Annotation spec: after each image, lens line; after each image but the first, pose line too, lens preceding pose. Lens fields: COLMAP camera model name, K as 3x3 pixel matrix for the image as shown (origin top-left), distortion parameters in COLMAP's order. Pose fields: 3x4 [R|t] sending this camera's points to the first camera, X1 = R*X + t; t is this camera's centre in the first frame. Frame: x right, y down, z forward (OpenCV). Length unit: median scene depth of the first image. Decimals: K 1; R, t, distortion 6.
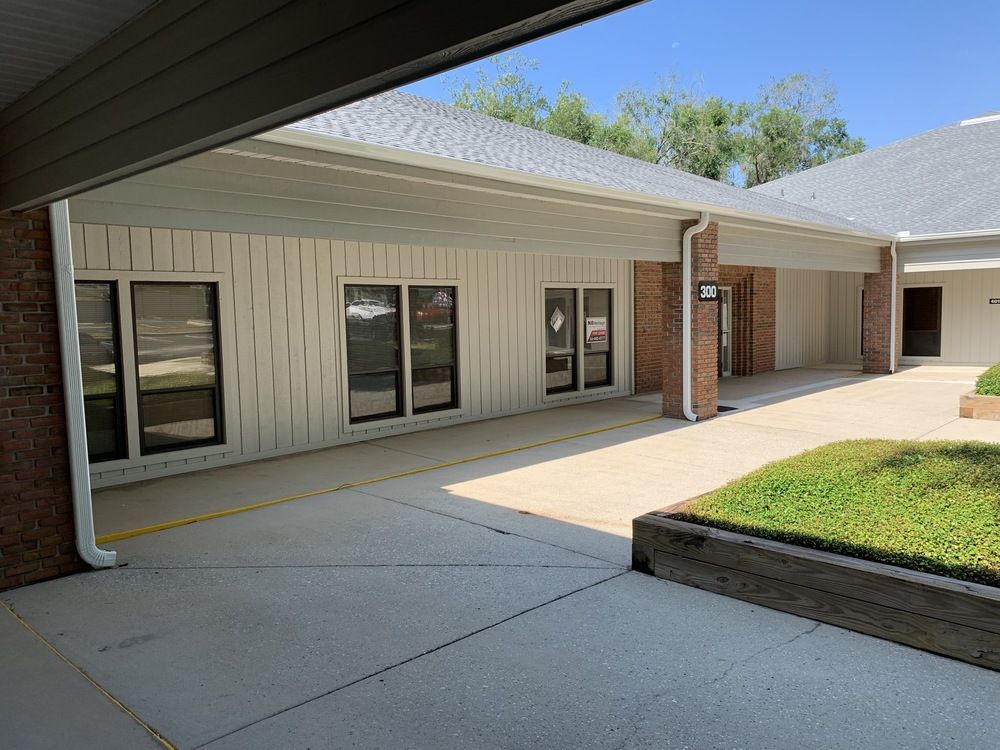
lens RADIAL K [[763.7, 0, 502.1], [0, 763.7, 376.8], [0, 0, 1]] dist [0.022410, -0.003966]
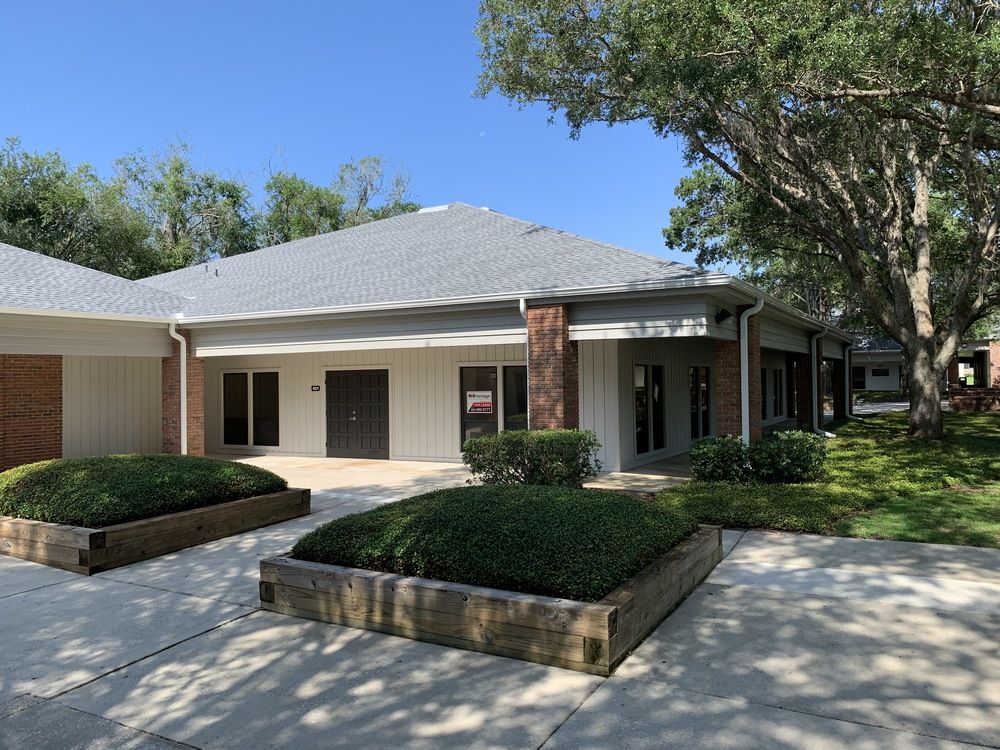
lens RADIAL K [[761.2, 0, 495.4], [0, 761.2, 370.2], [0, 0, 1]] dist [0.022141, -0.025338]
pose [[0.973006, 0.013696, 0.230373, 0.685500], [0.009107, 0.995181, -0.097630, -0.028176], [-0.230600, 0.097092, 0.968193, 0.032739]]
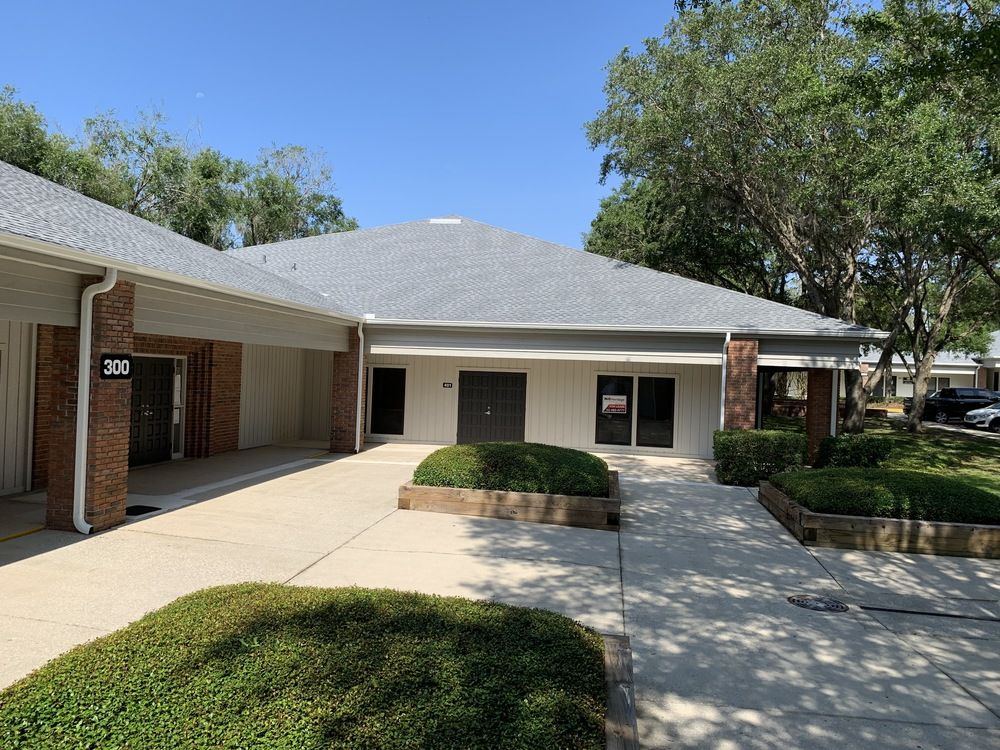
lens RADIAL K [[761.2, 0, 495.4], [0, 761.2, 370.2], [0, 0, 1]] dist [0.022141, -0.025338]
pose [[0.824804, 0.058610, 0.562373, 0.097708], [-0.011598, 0.996157, -0.086809, -0.028929], [-0.565300, 0.065078, 0.822314, 0.082282]]
